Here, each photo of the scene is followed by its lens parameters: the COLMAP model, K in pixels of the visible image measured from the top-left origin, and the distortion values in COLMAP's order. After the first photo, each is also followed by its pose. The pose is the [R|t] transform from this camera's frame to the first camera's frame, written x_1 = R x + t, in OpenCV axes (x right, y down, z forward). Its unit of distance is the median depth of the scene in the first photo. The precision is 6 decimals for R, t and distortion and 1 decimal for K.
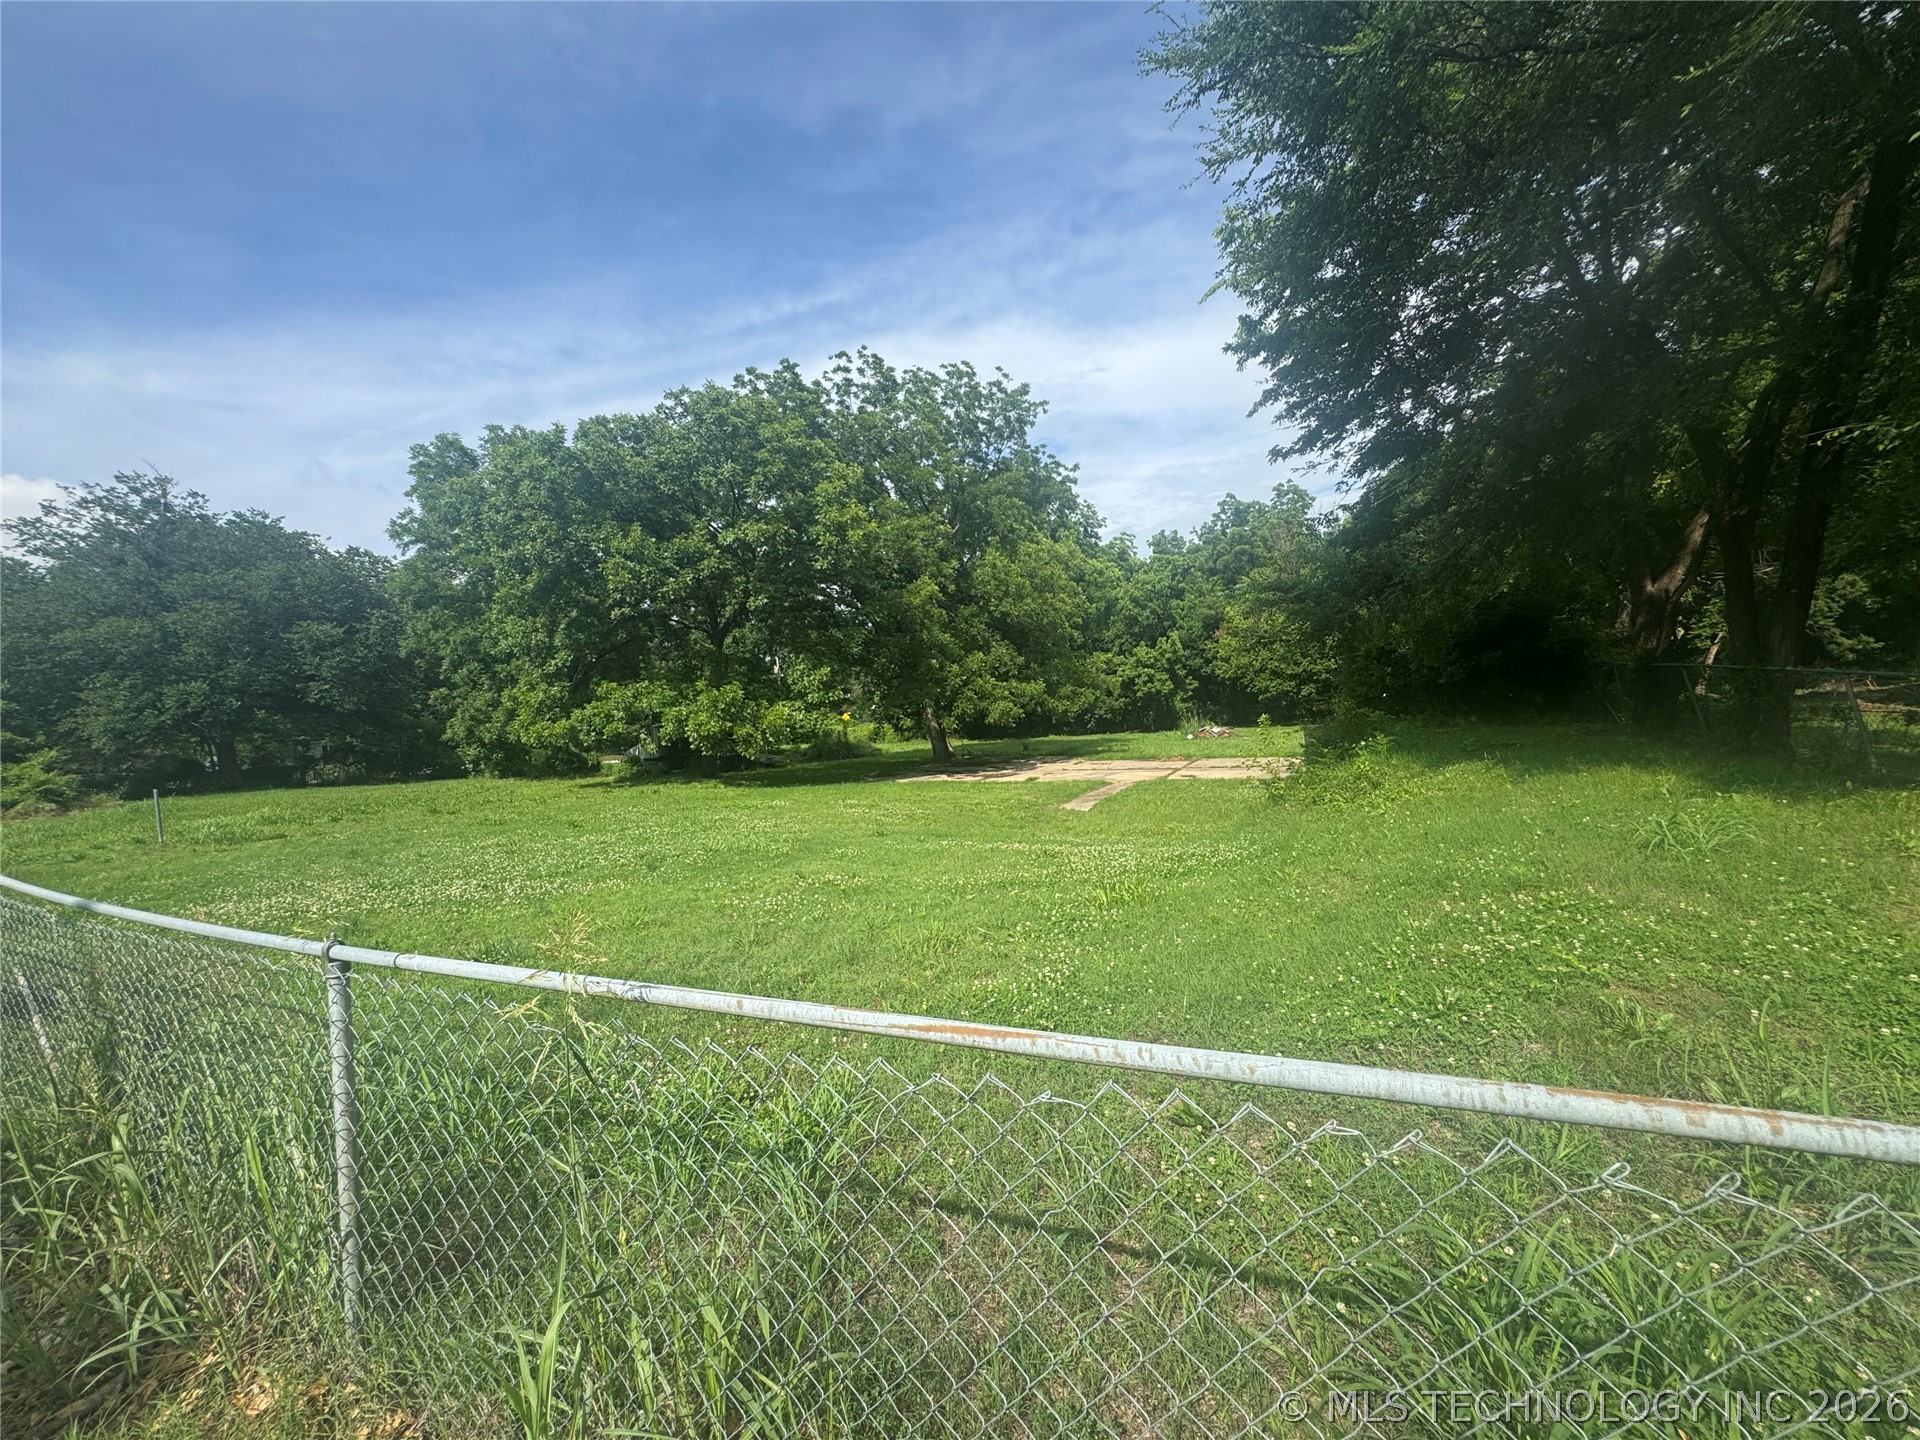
lens RADIAL K [[773.8, 0, 960.0], [0, 773.8, 720.0], [0, 0, 1]] dist [-0.009689, 0.003071]
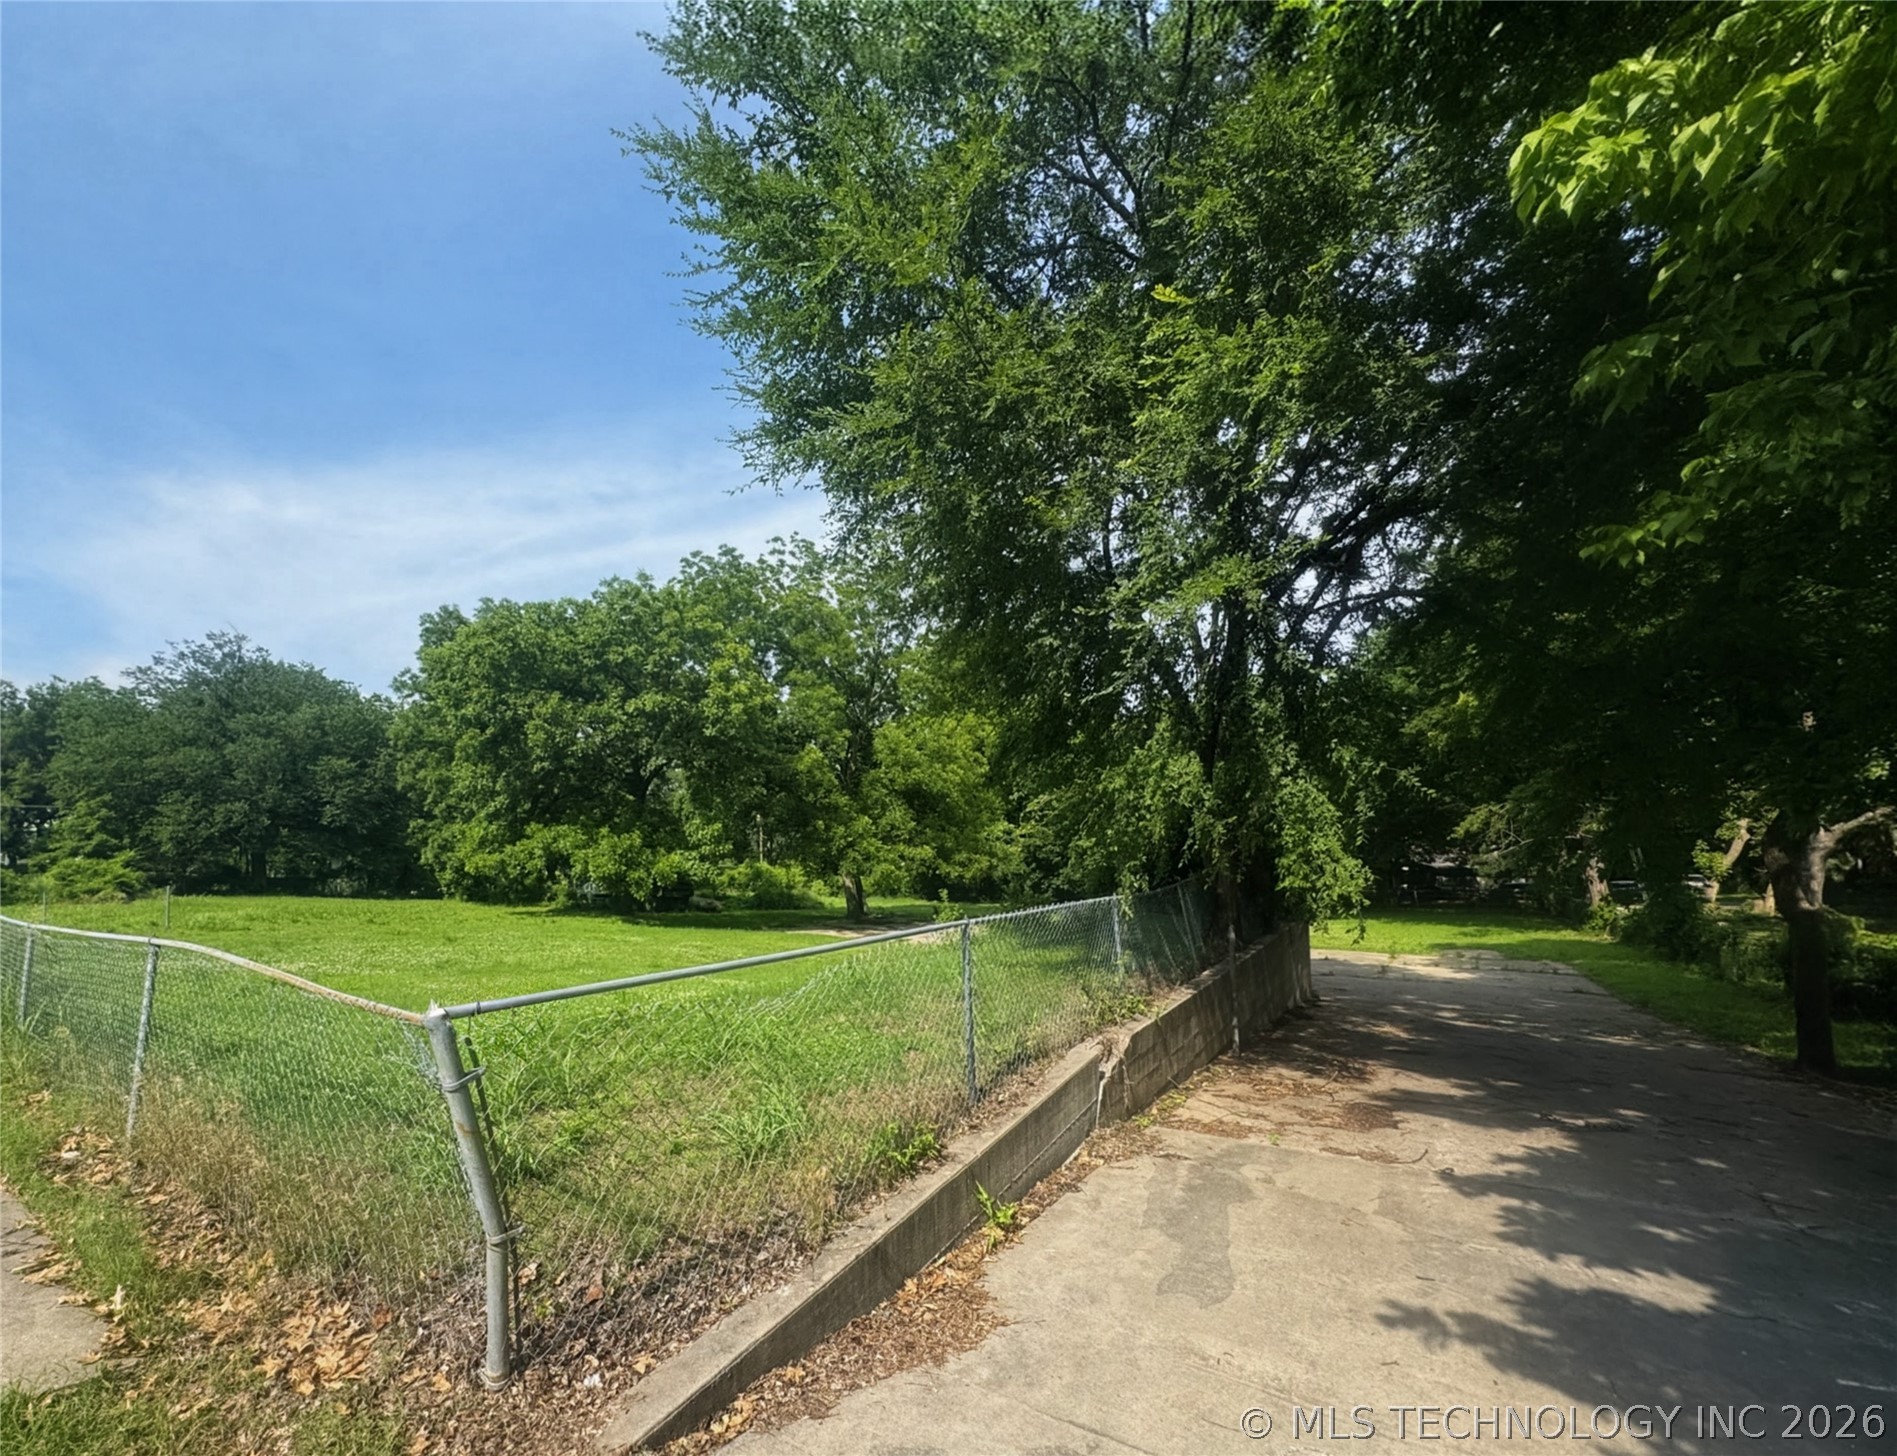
lens RADIAL K [[818.4, 0, 837.6], [0, 818.4, 809.4], [0, 0, 1]] dist [-0.002877, -0.000182]
pose [[0.981600, 0.056149, -0.182509, 0.181772], [-0.070873, 0.994648, -0.075178, -0.009124], [0.177311, 0.086730, 0.980326, -0.104258]]
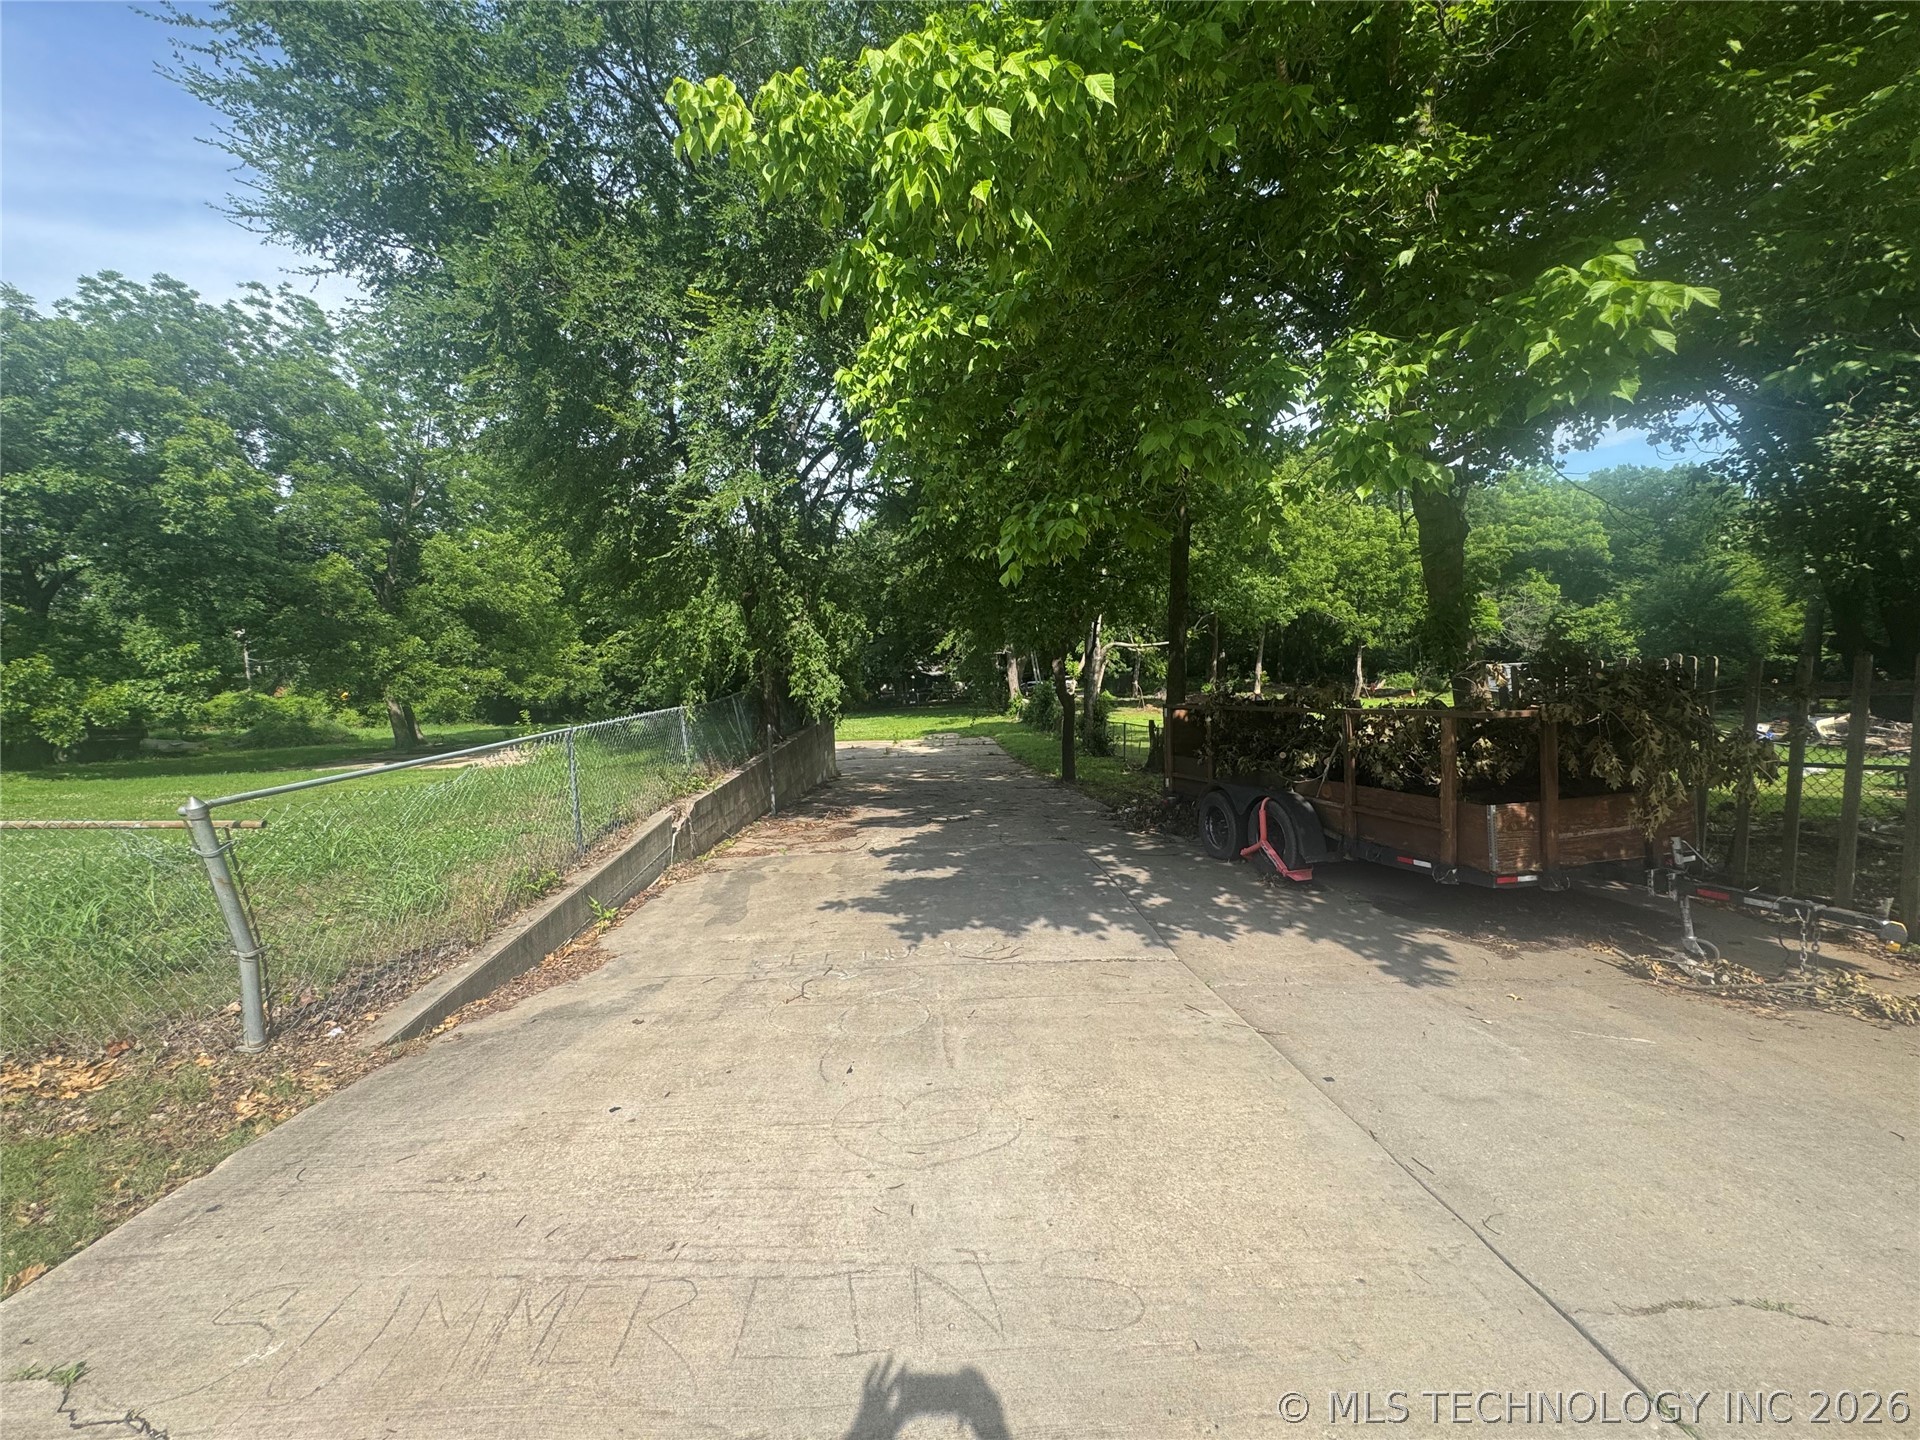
lens RADIAL K [[773.8, 0, 960.0], [0, 773.8, 720.0], [0, 0, 1]] dist [-0.009689, 0.003071]
pose [[0.887198, 0.013385, 0.461194, 0.176376], [-0.021362, 0.999699, 0.012080, -0.008366], [-0.460894, -0.020570, 0.887217, -0.169407]]
